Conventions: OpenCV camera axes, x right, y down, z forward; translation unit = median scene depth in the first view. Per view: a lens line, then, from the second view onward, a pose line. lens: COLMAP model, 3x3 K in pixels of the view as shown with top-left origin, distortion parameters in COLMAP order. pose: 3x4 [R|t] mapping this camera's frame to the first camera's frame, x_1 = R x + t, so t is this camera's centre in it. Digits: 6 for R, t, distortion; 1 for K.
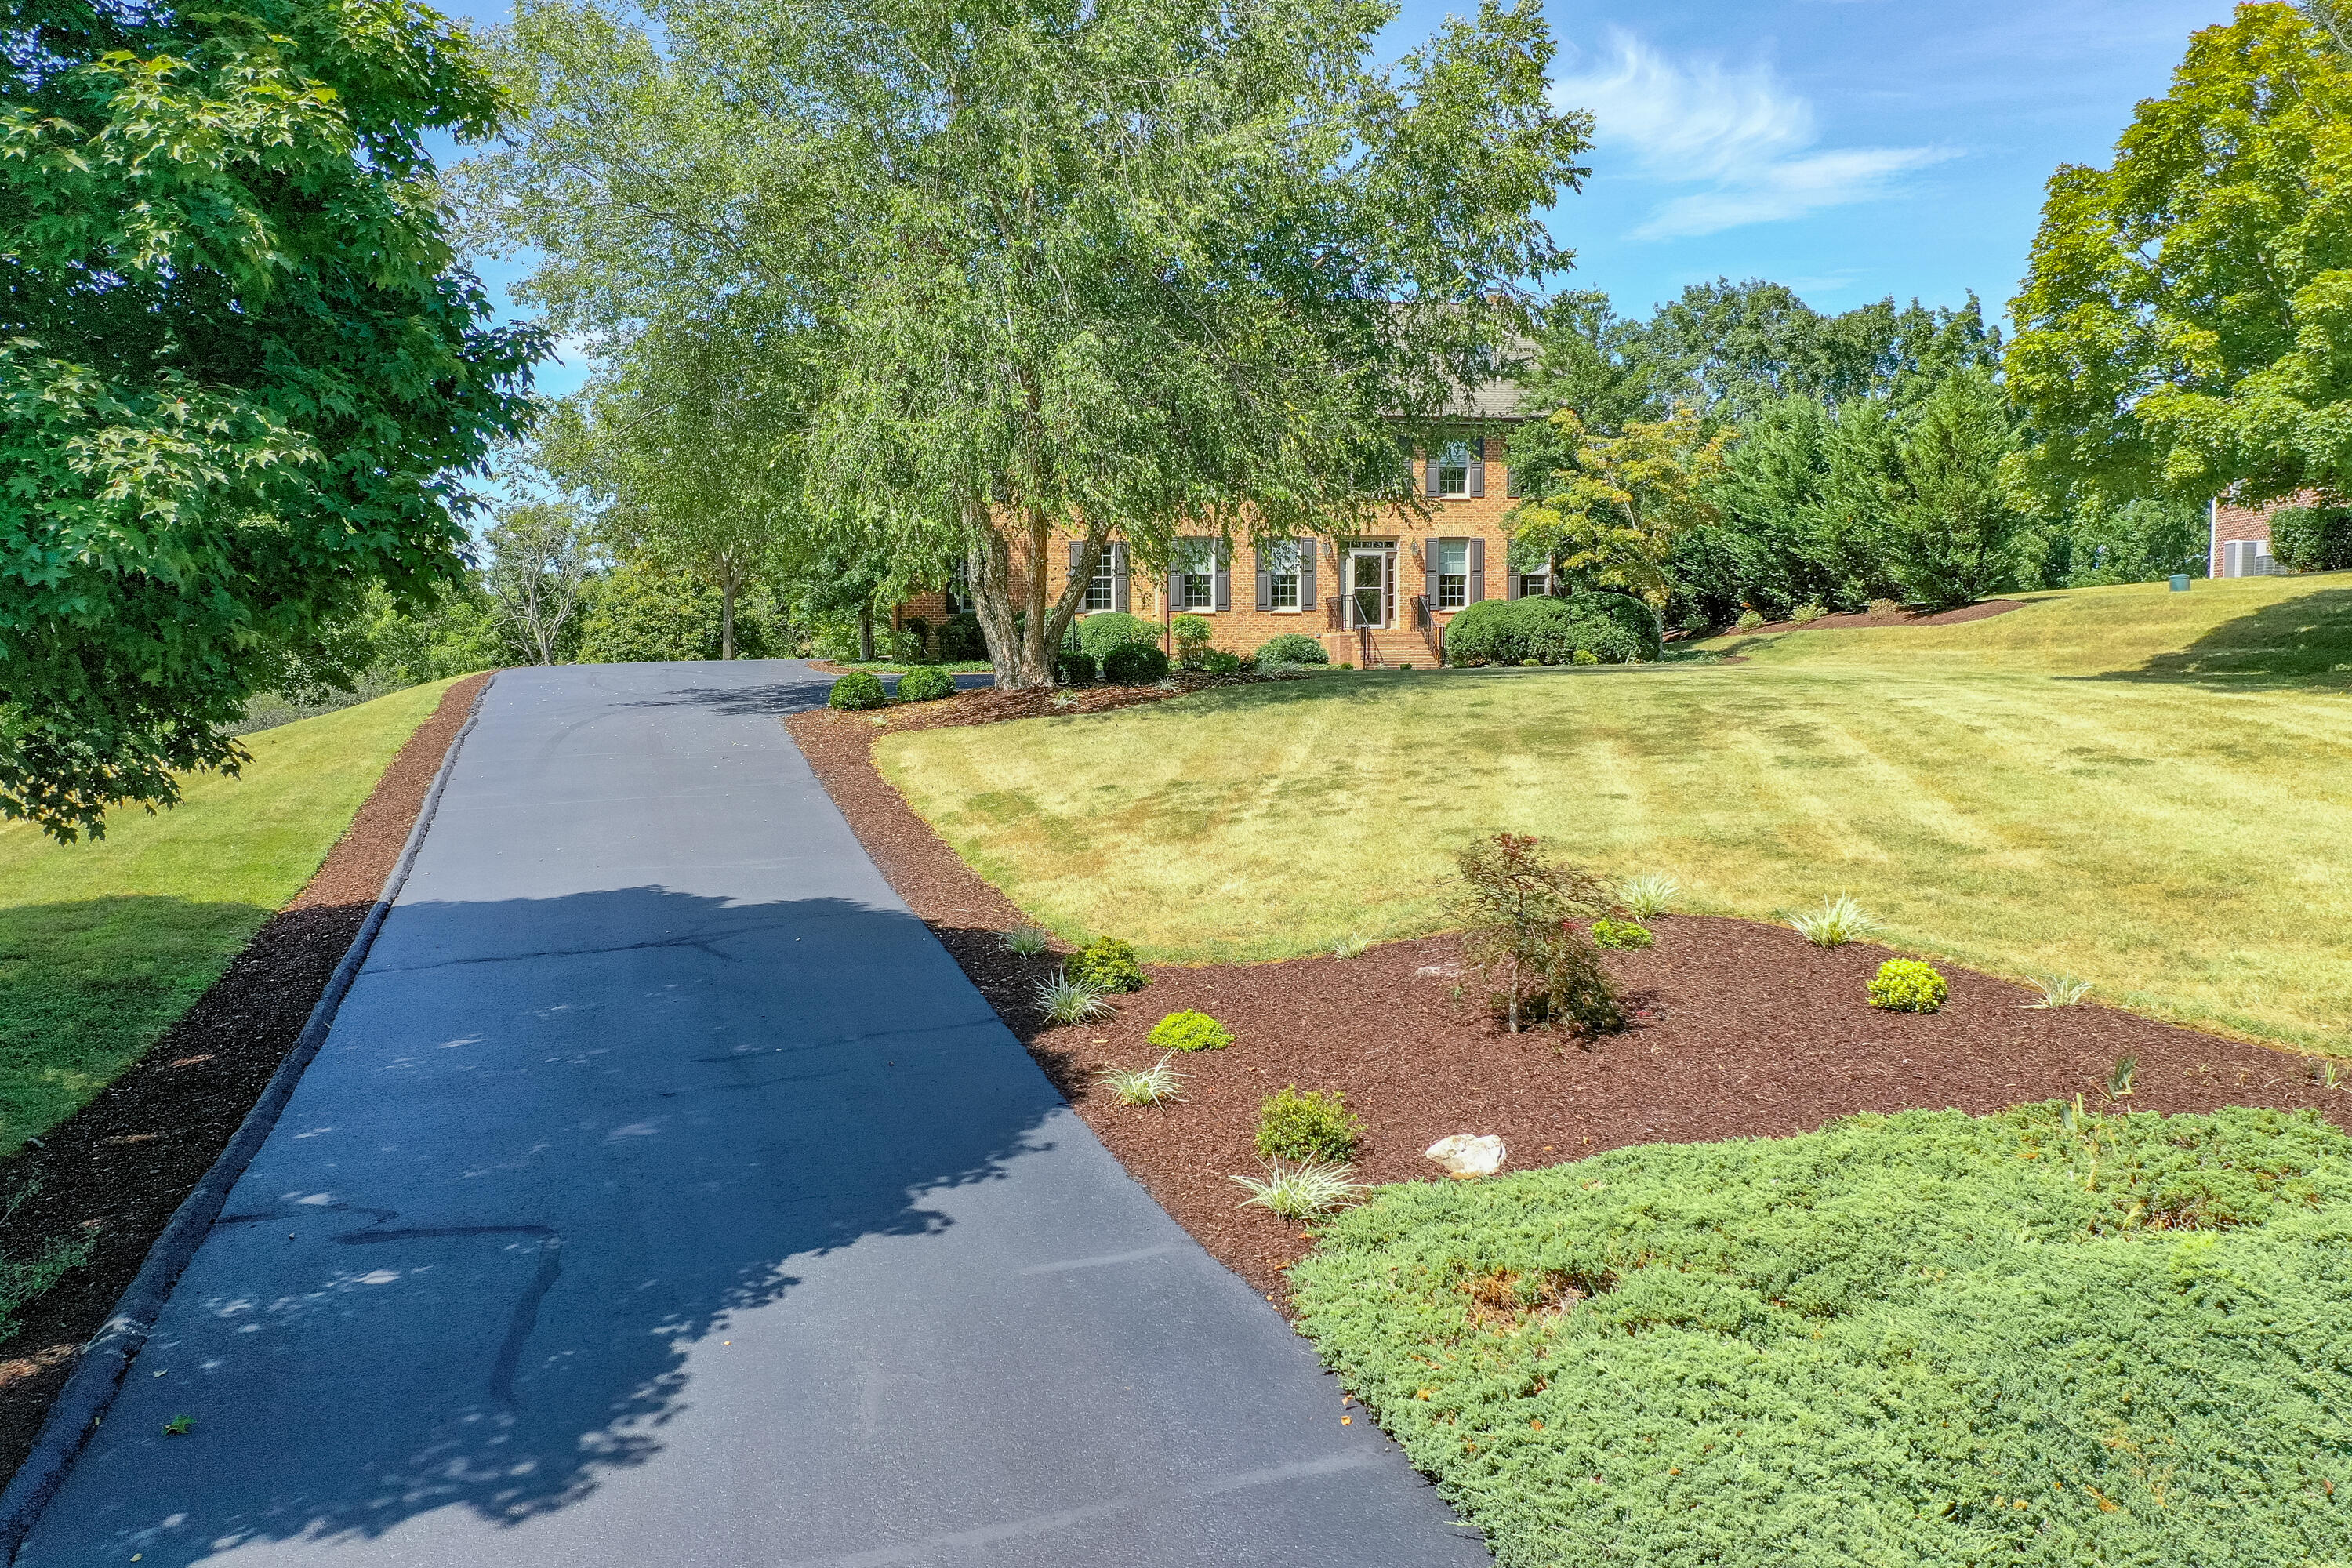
lens RADIAL K [[1857.9, 0, 1187.8], [0, 1857.9, 788.9], [0, 0, 1]] dist [-0.004545, 0.008709]
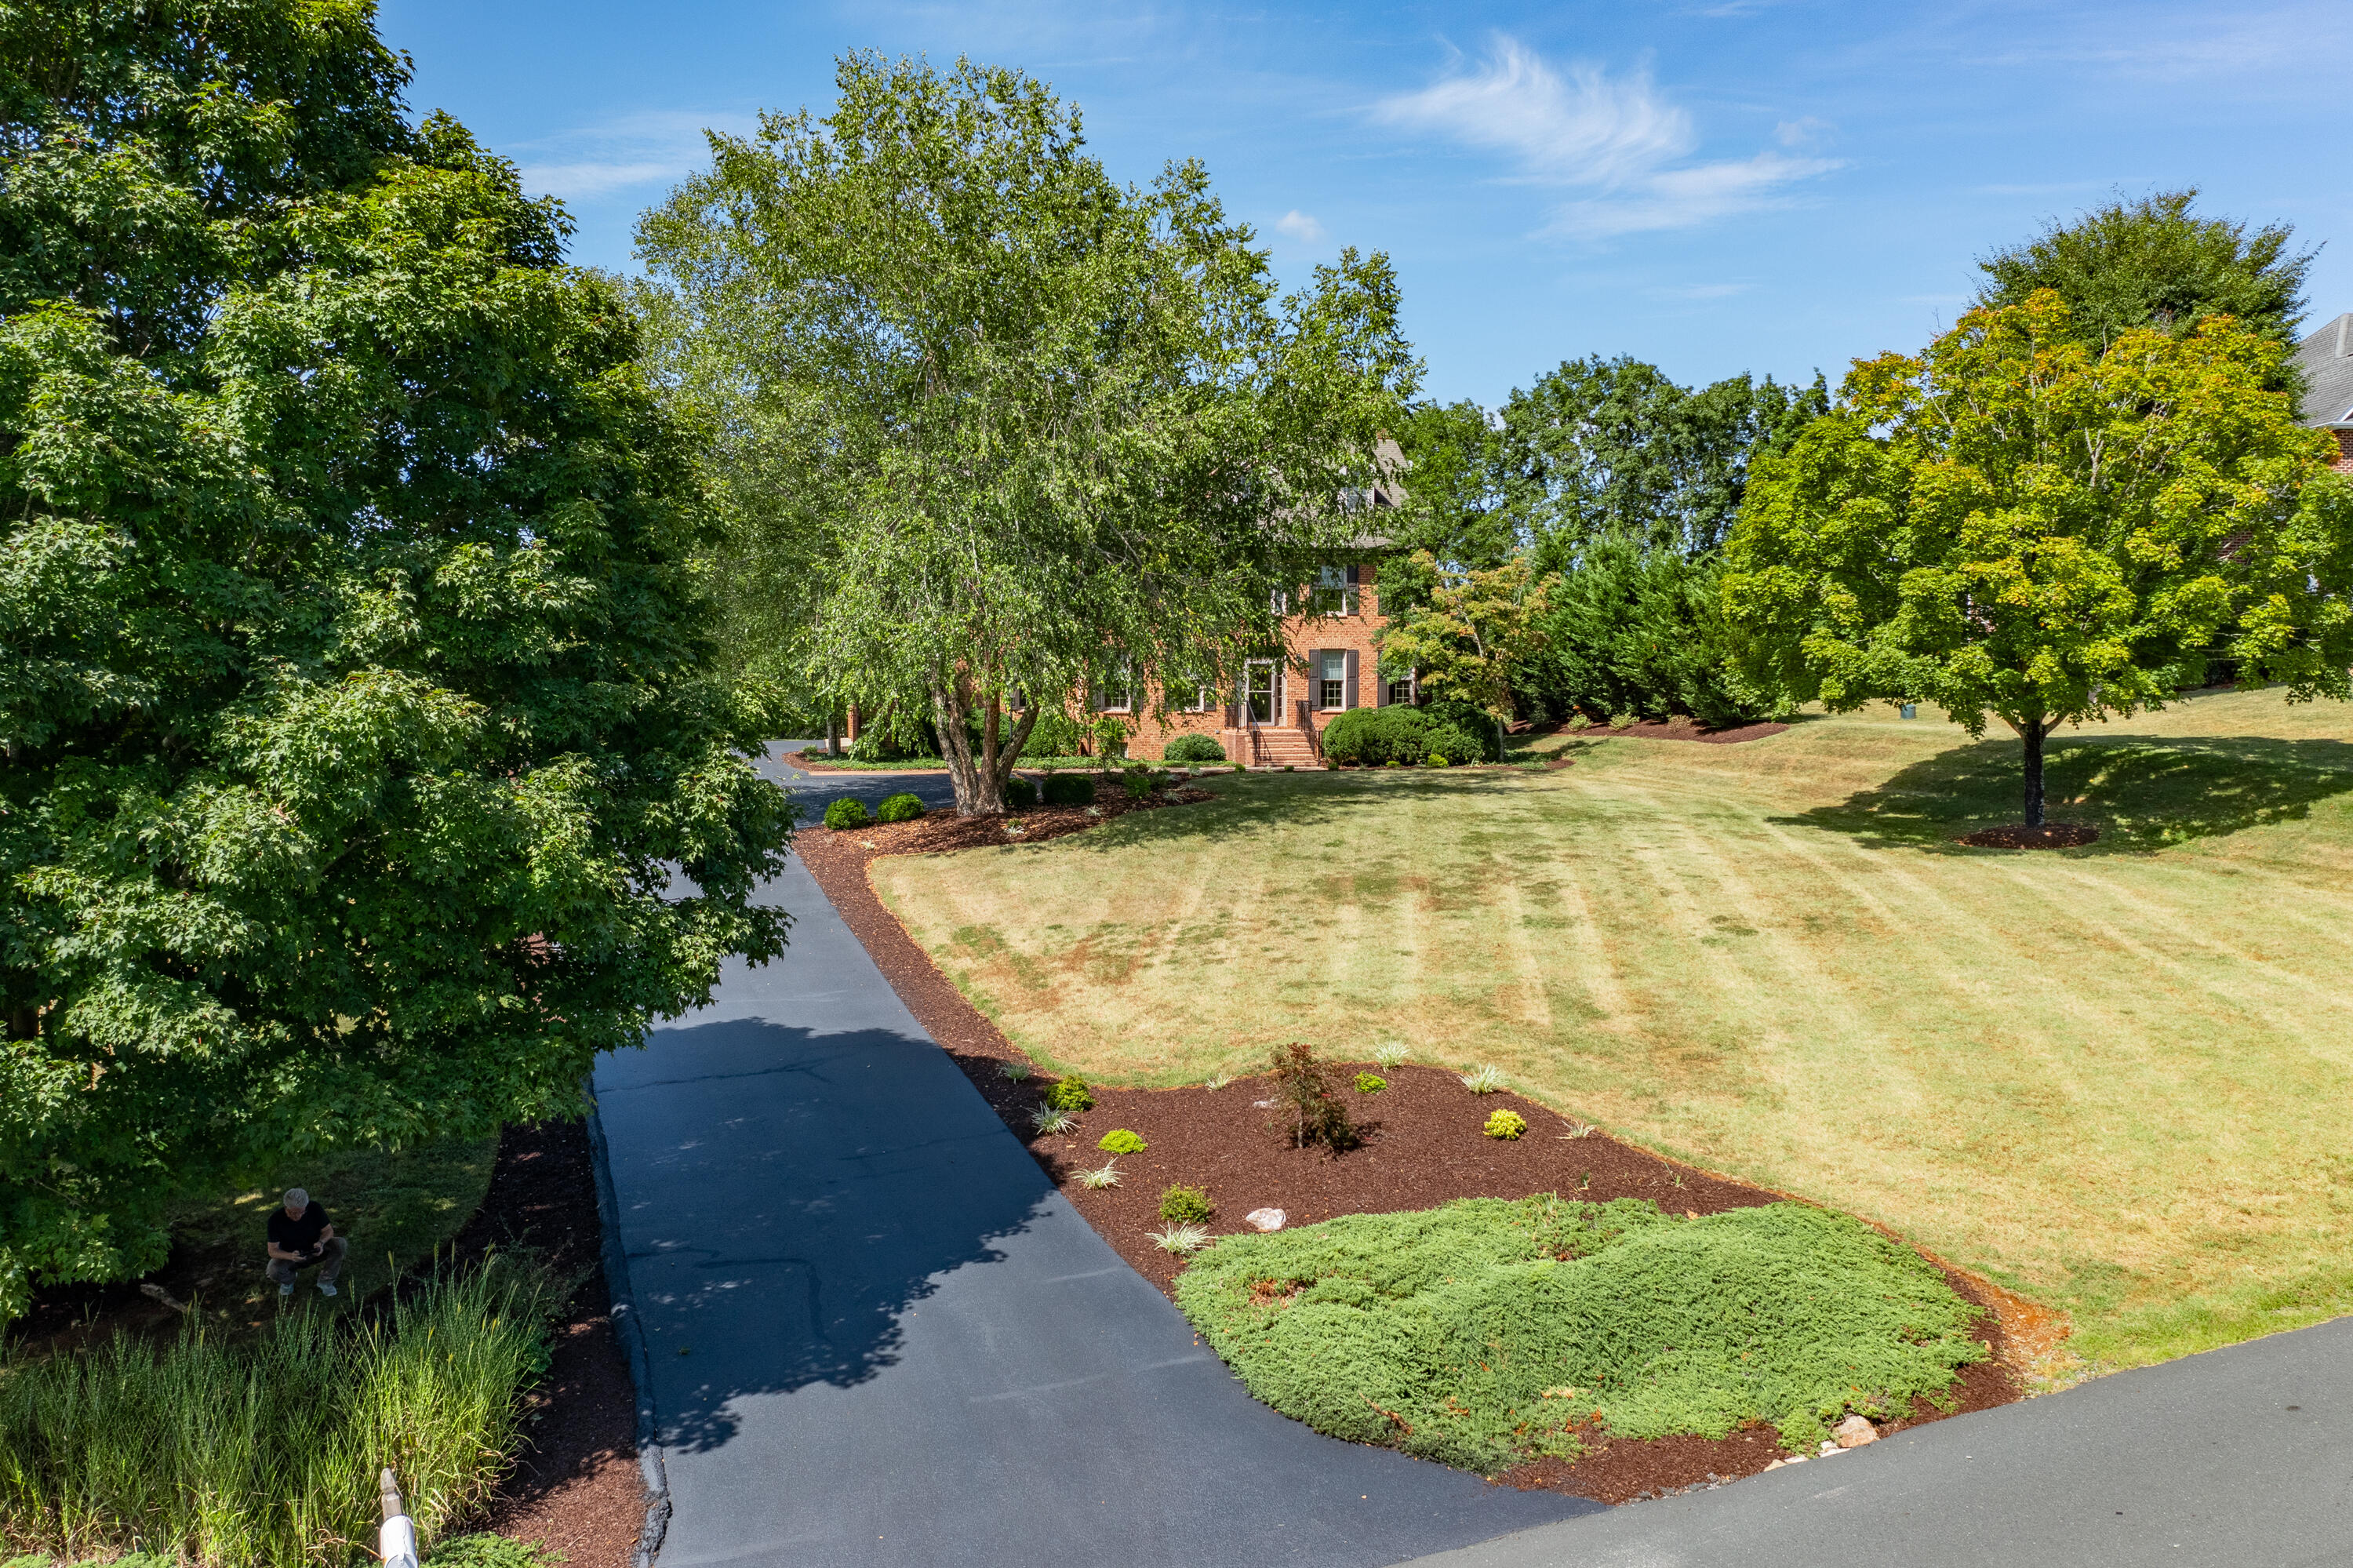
lens RADIAL K [[1875.3, 0, 1176.5], [0, 1875.3, 784.0], [0, 0, 1]] dist [-0.027303, -0.000035]
pose [[0.999111, 0.003344, 0.042024, -0.010307], [-0.003381, 0.999994, 0.000816, -0.091218], [-0.042022, -0.000958, 0.999116, -0.335963]]
